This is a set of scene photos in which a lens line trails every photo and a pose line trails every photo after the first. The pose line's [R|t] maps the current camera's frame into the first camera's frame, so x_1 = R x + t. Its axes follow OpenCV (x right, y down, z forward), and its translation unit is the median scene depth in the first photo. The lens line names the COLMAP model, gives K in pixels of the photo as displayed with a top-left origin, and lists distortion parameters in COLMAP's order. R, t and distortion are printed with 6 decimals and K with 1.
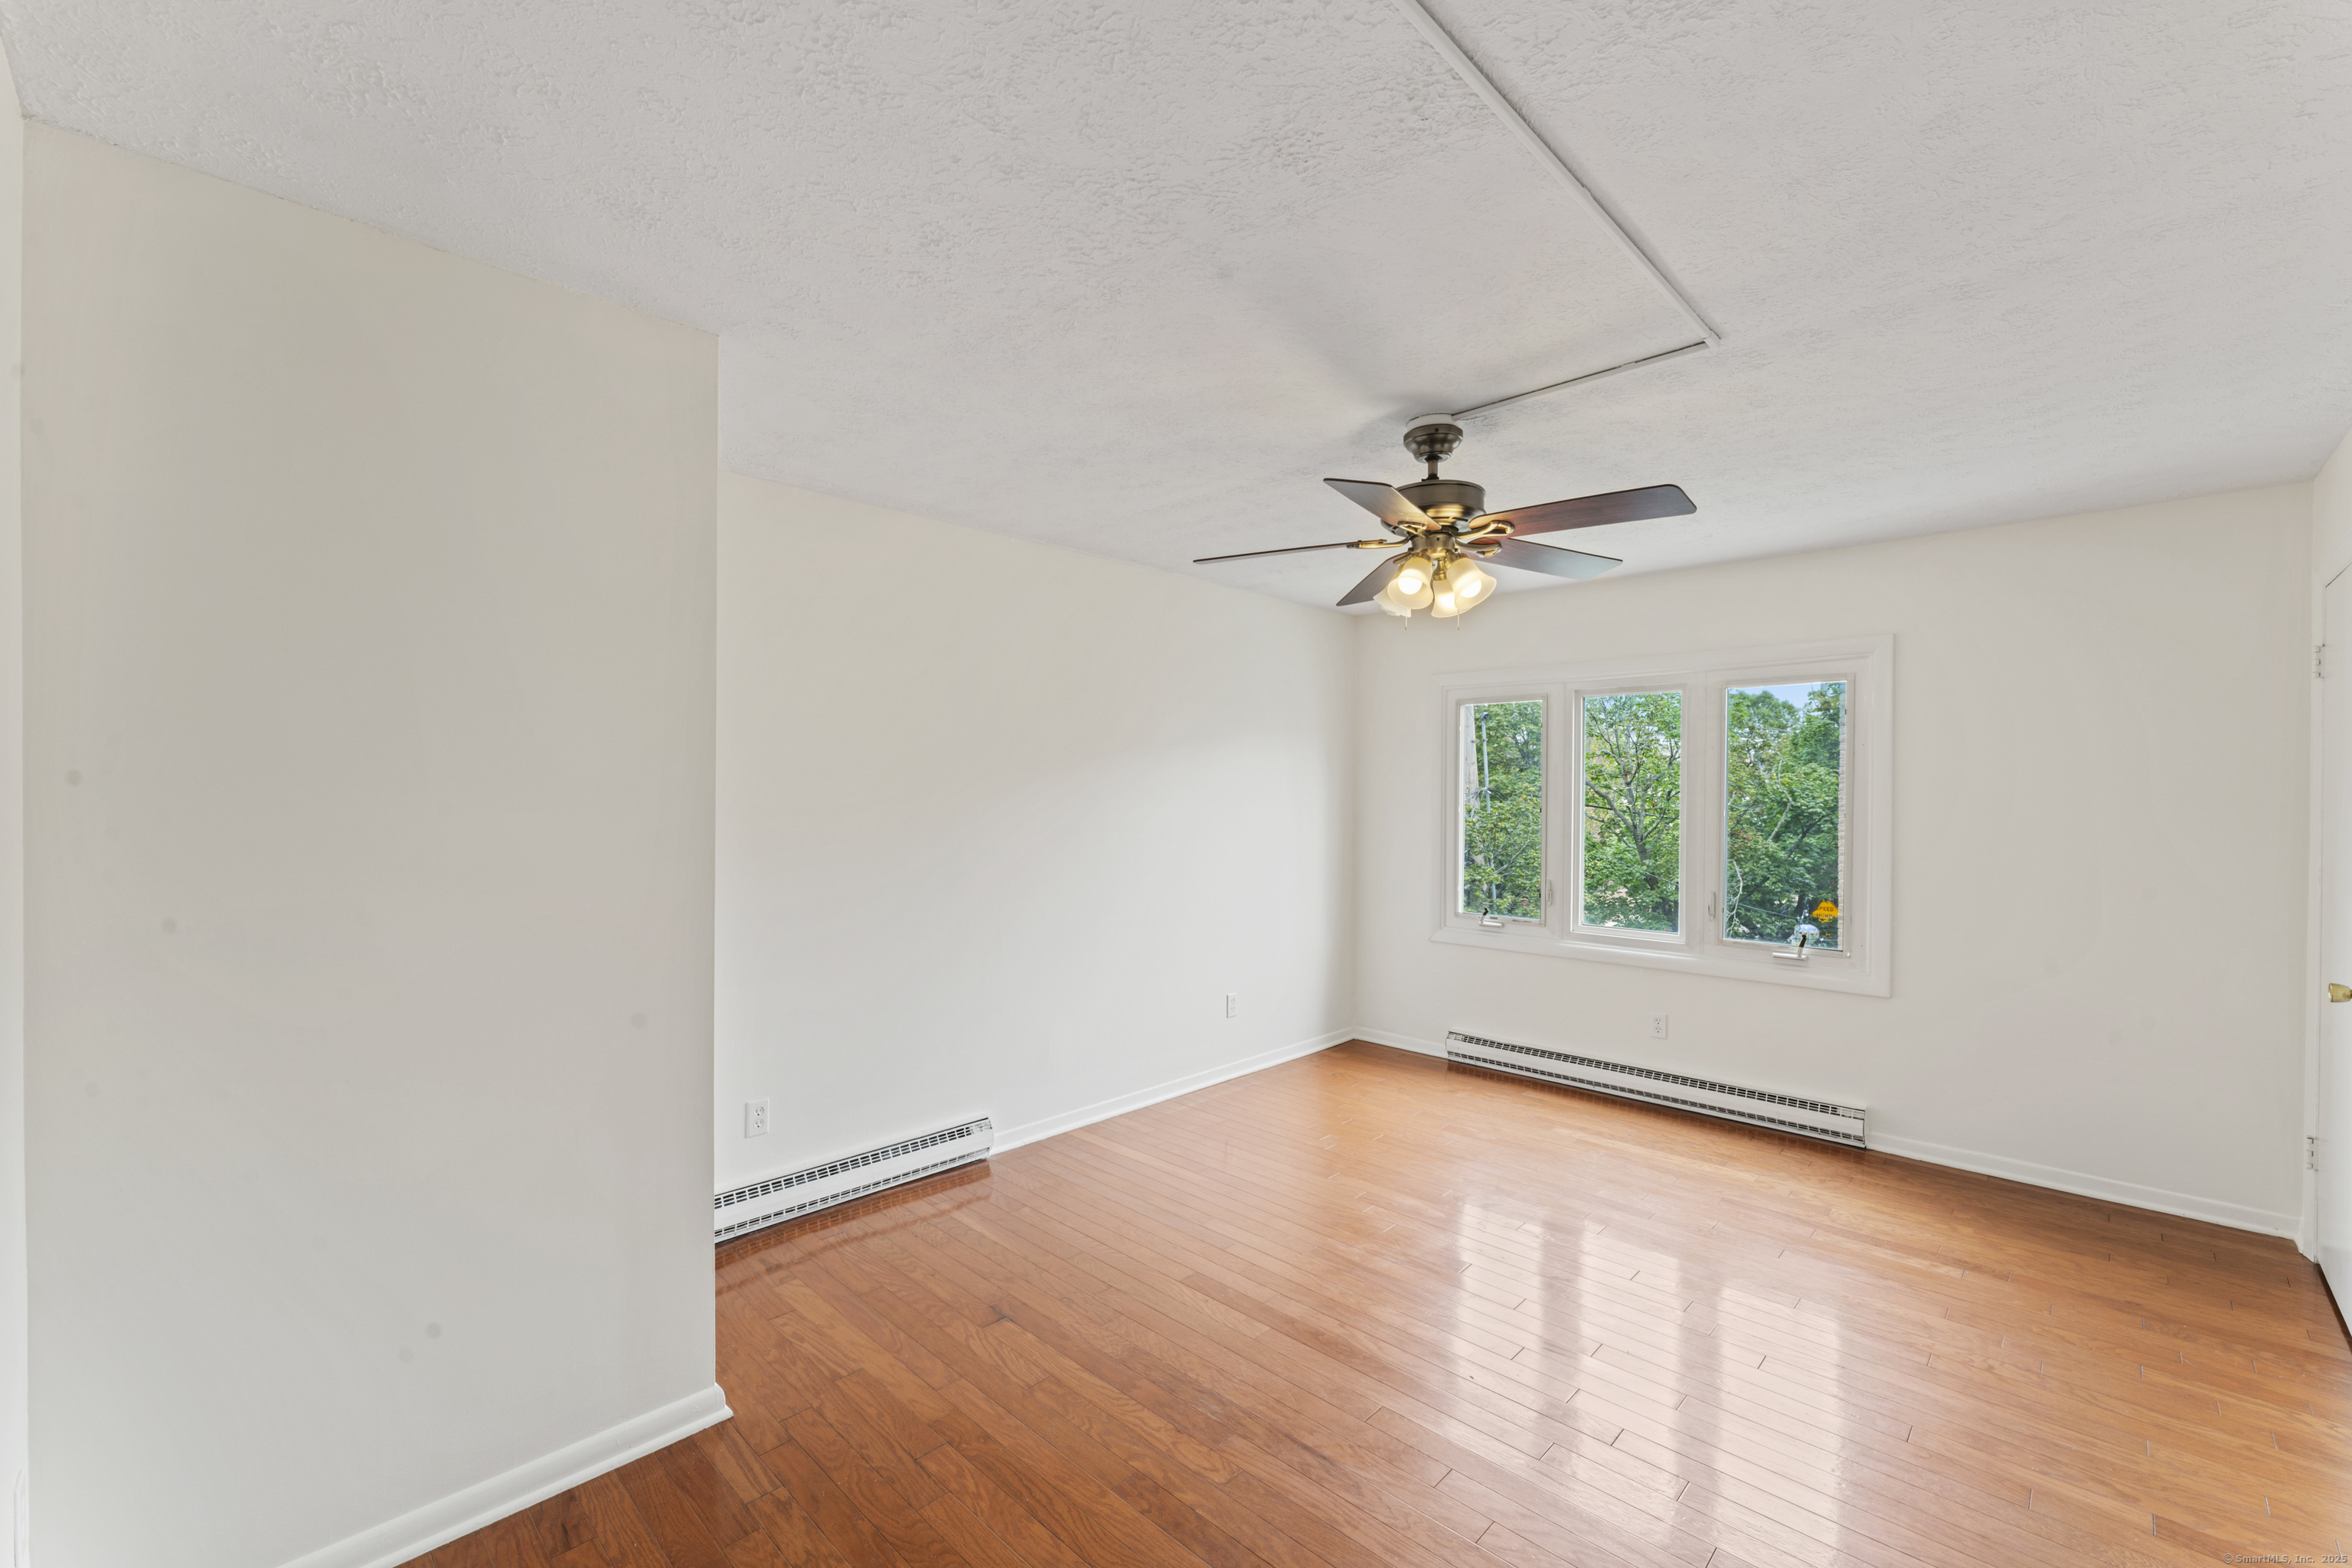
lens RADIAL K [[957.4, 0, 1176.0], [0, 957.4, 784.0], [0, 0, 1]] dist [-0.000707, -0.000243]
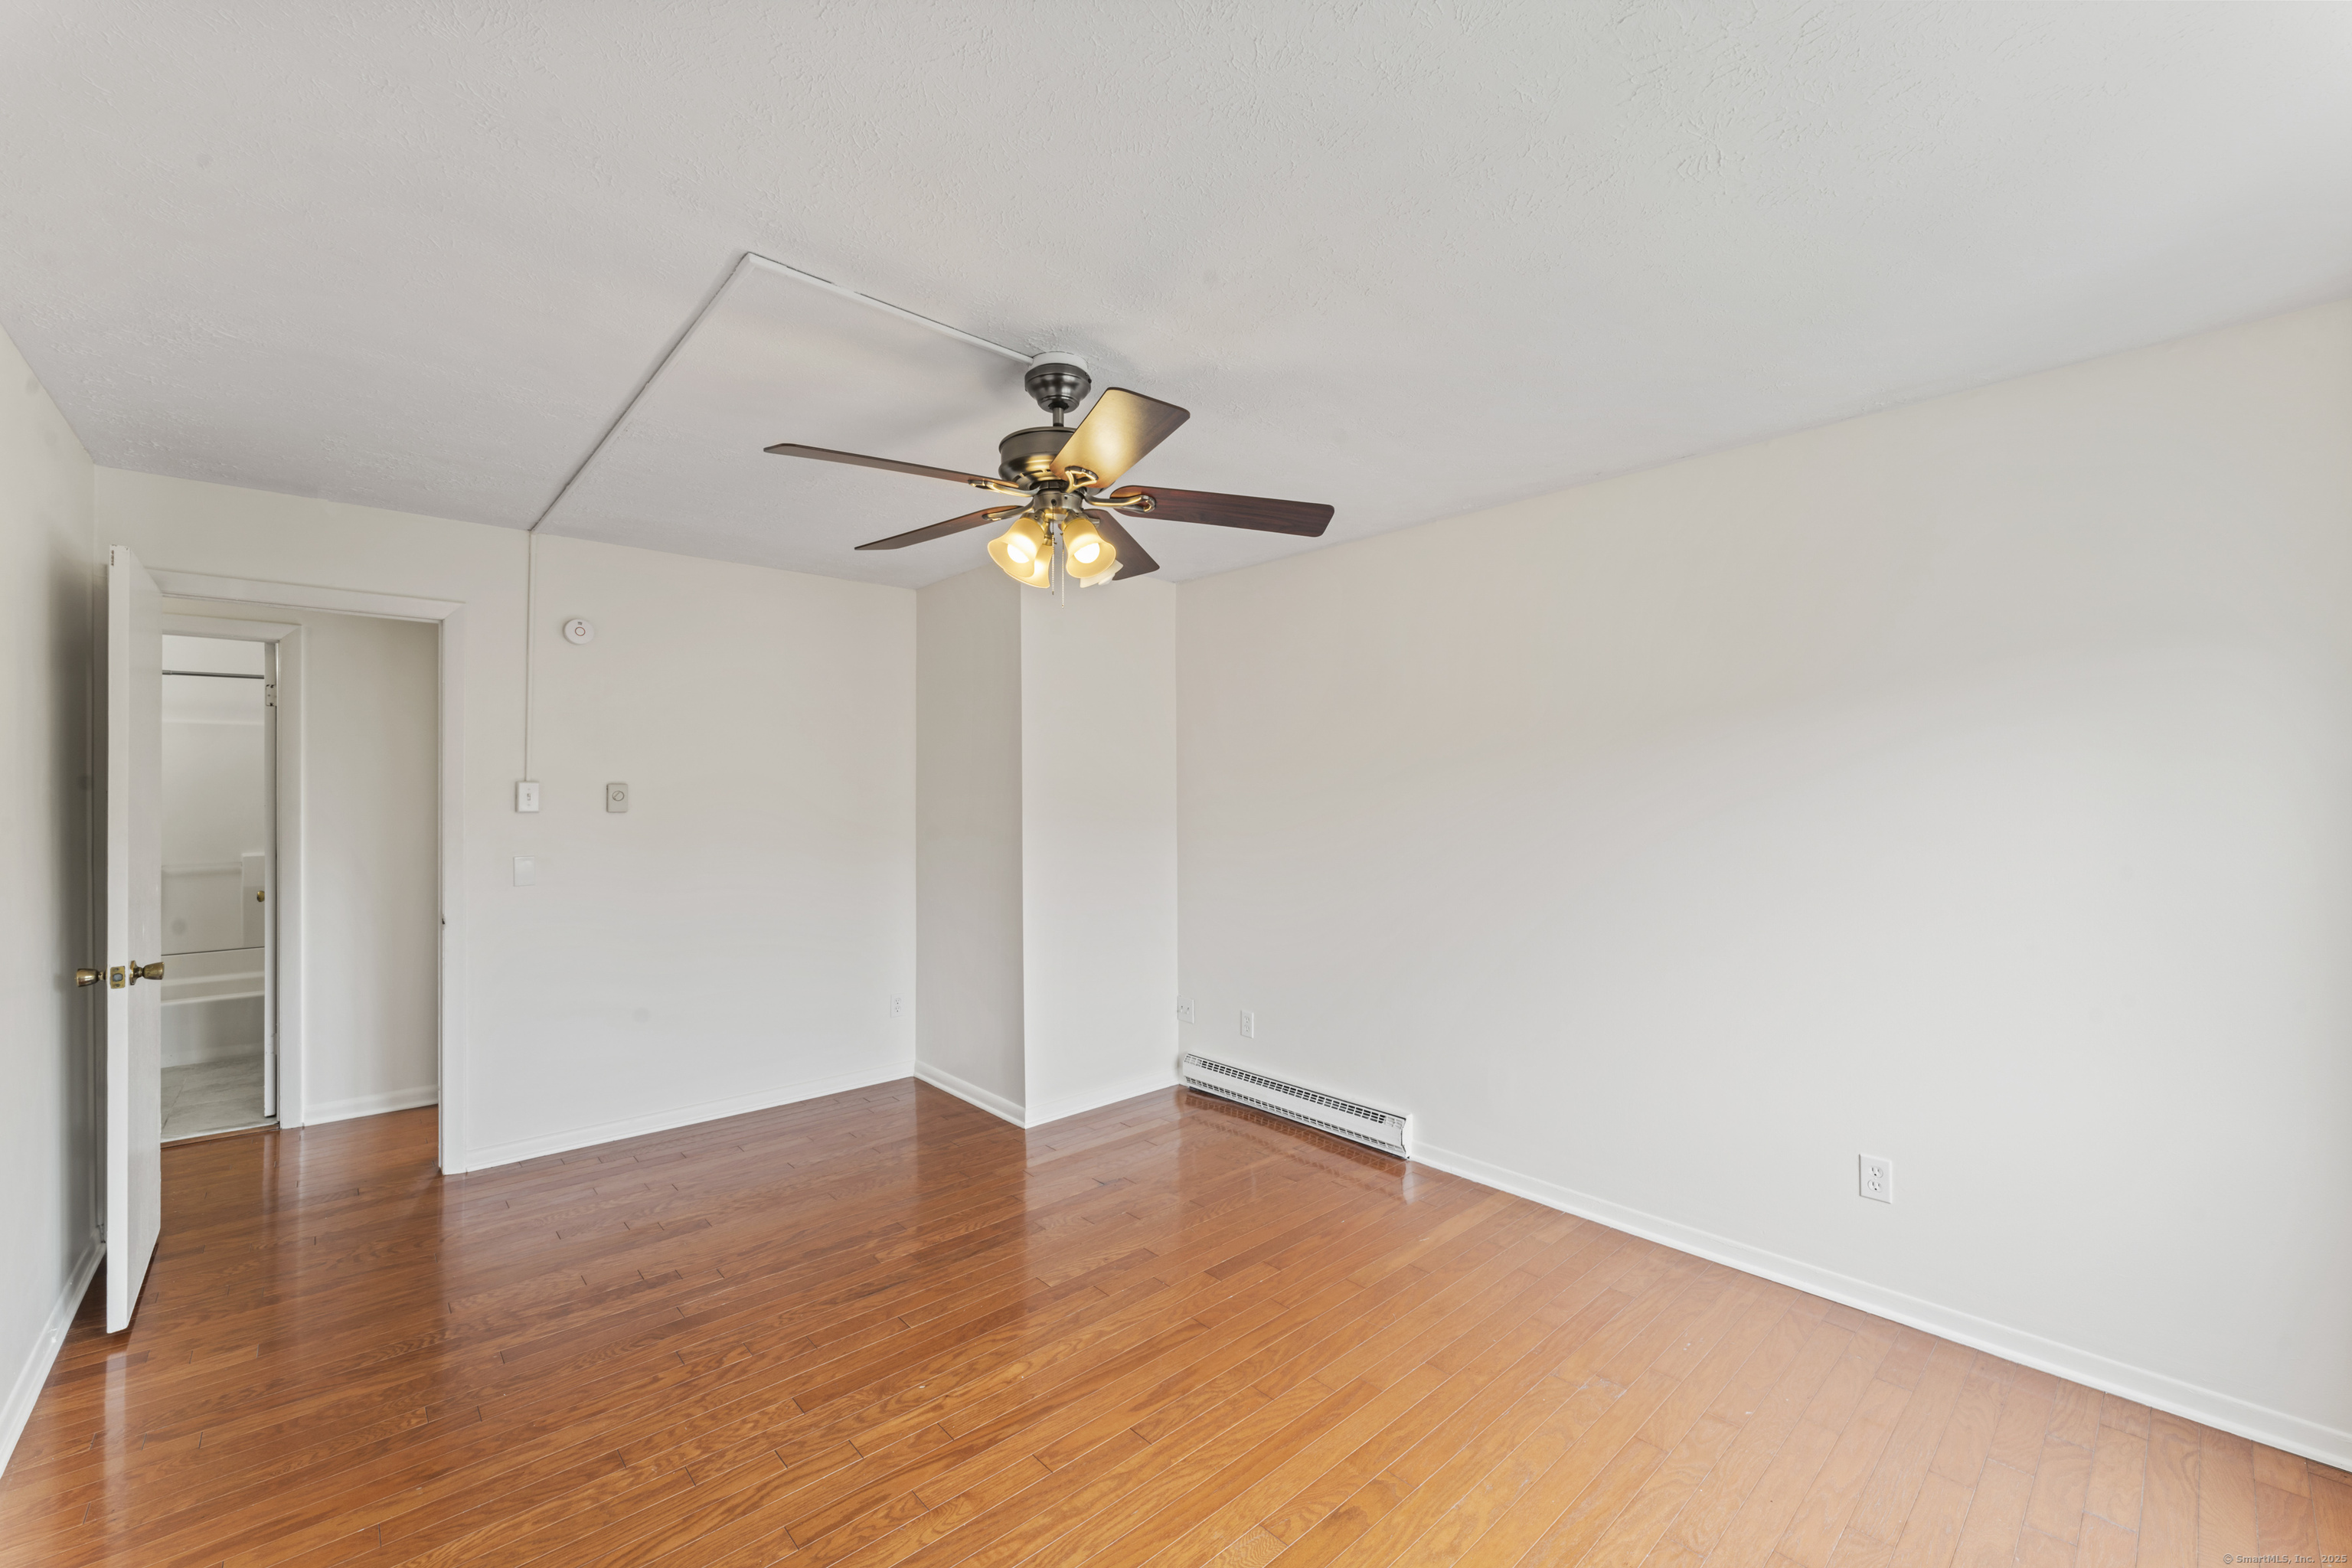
lens RADIAL K [[957.4, 0, 1176.0], [0, 957.4, 784.0], [0, 0, 1]] dist [-0.000707, -0.000243]
pose [[-0.059111, -0.009605, -0.998205, 0.883115], [0.012080, 0.999874, -0.010336, 0.014218], [0.998178, -0.012669, -0.058988, 0.912376]]
